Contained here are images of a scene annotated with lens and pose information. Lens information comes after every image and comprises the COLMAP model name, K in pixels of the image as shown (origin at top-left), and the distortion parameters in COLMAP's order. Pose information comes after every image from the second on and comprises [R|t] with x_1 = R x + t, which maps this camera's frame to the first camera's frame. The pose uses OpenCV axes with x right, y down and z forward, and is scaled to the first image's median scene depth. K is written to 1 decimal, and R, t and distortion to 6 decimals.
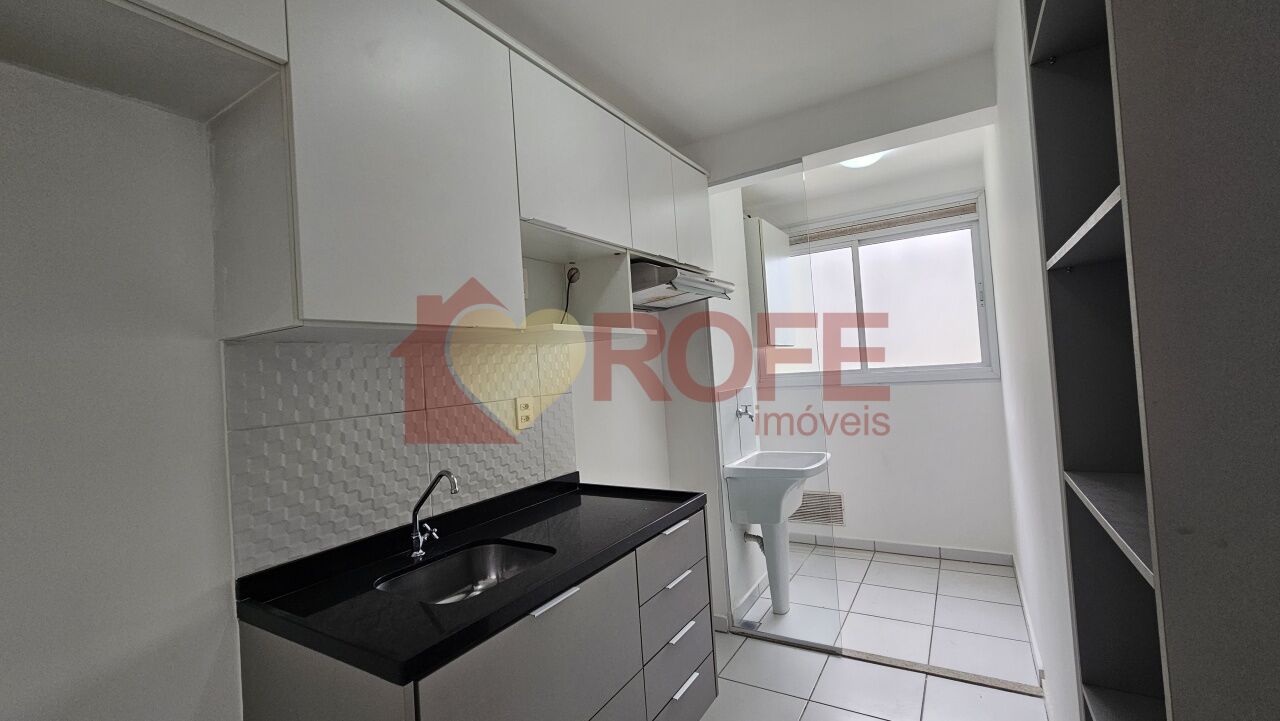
lens RADIAL K [[525.6, 0, 650.4], [0, 525.6, 362.3], [0, 0, 1]] dist [-0.002029, -0.000024]
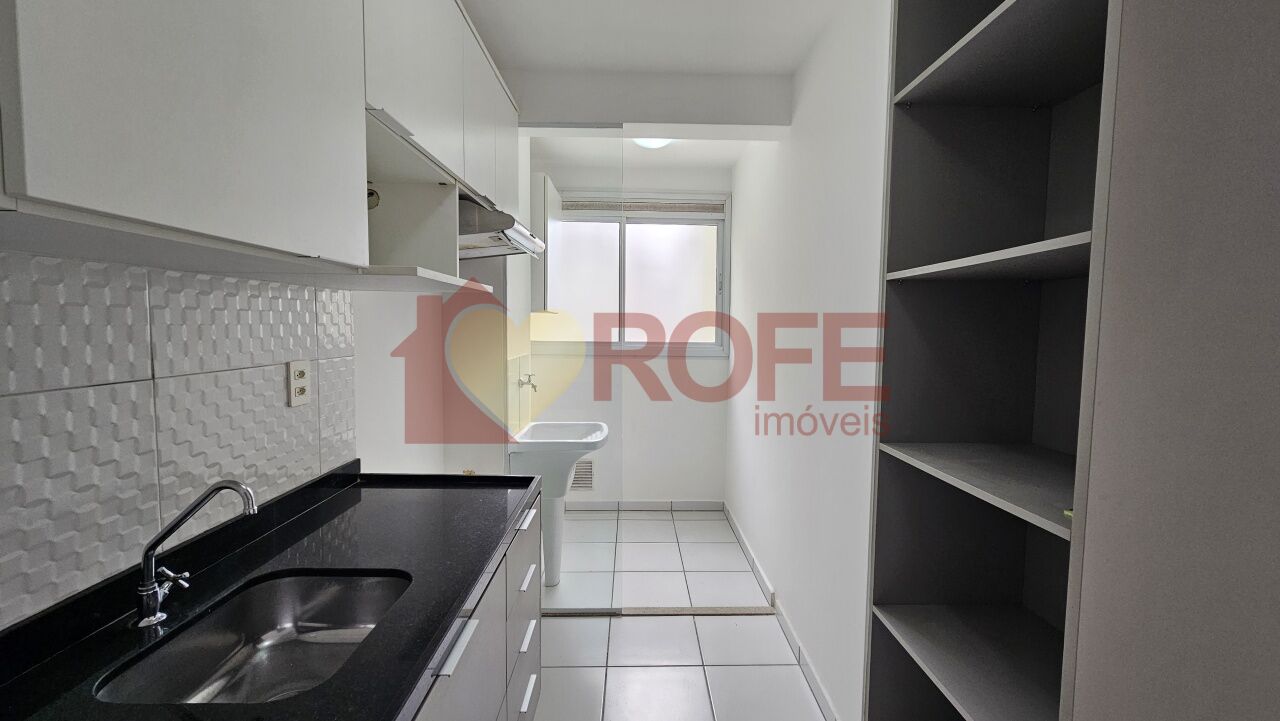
lens RADIAL K [[525.4, 0, 646.5], [0, 525.4, 359.6], [0, 0, 1]] dist [0.000720, 0.000308]
pose [[0.842120, 0.040376, 0.537777, -0.182130], [-0.075310, 0.996227, 0.043134, -0.000652], [-0.534006, -0.076824, 0.841983, 0.127698]]
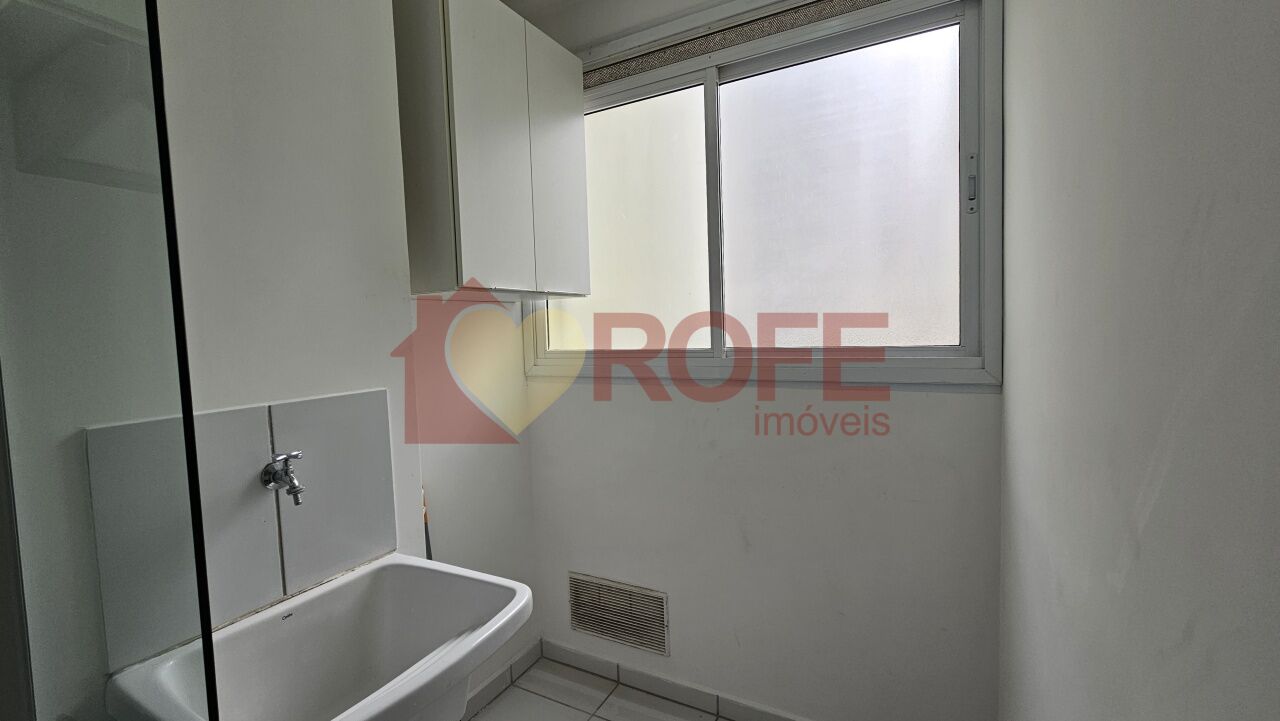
lens RADIAL K [[525.4, 0, 646.5], [0, 525.4, 359.6], [0, 0, 1]] dist [0.000720, 0.000308]
pose [[0.998476, 0.029757, 0.046486, 0.494258], [-0.033270, 0.996496, 0.076735, -0.017761], [-0.044040, -0.078165, 0.995967, 0.811587]]
